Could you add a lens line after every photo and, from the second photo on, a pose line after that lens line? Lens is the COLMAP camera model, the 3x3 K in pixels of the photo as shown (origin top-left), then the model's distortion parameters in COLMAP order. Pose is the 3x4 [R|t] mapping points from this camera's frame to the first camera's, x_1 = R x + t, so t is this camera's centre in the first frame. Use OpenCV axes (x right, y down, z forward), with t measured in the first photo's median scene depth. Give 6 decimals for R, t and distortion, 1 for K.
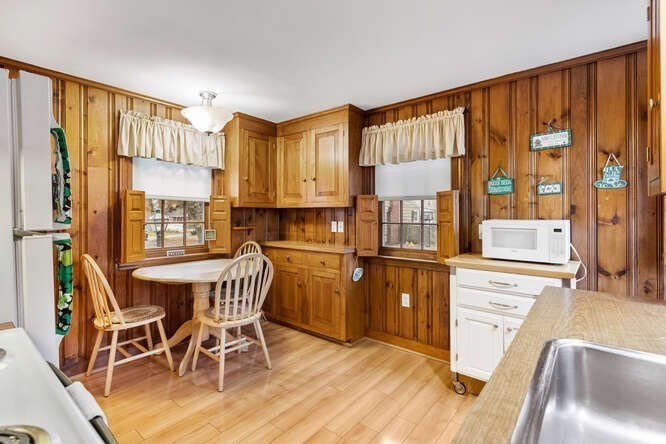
lens RADIAL K [[303.9, 0, 328.2], [0, 303.9, 216.8], [0, 0, 1]] dist [0.001984, 0.000194]
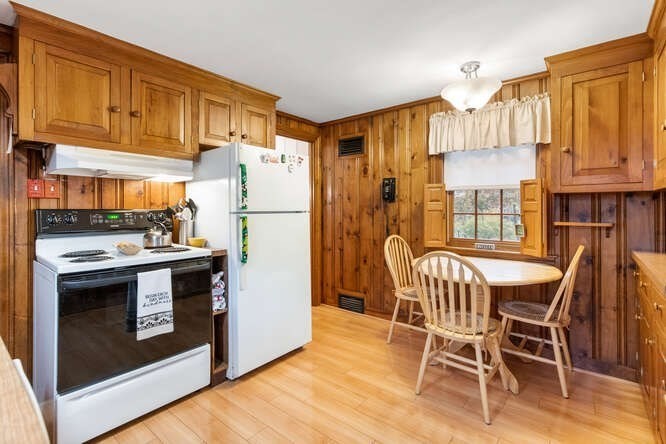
lens RADIAL K [[309.1, 0, 335.2], [0, 309.1, 208.4], [0, 0, 1]] dist [-0.000217, -0.000105]
pose [[0.026140, 0.001927, -0.999656, 0.489975], [-0.000109, 0.999998, 0.001925, 0.001240], [0.999658, 0.000058, 0.026140, 0.600921]]
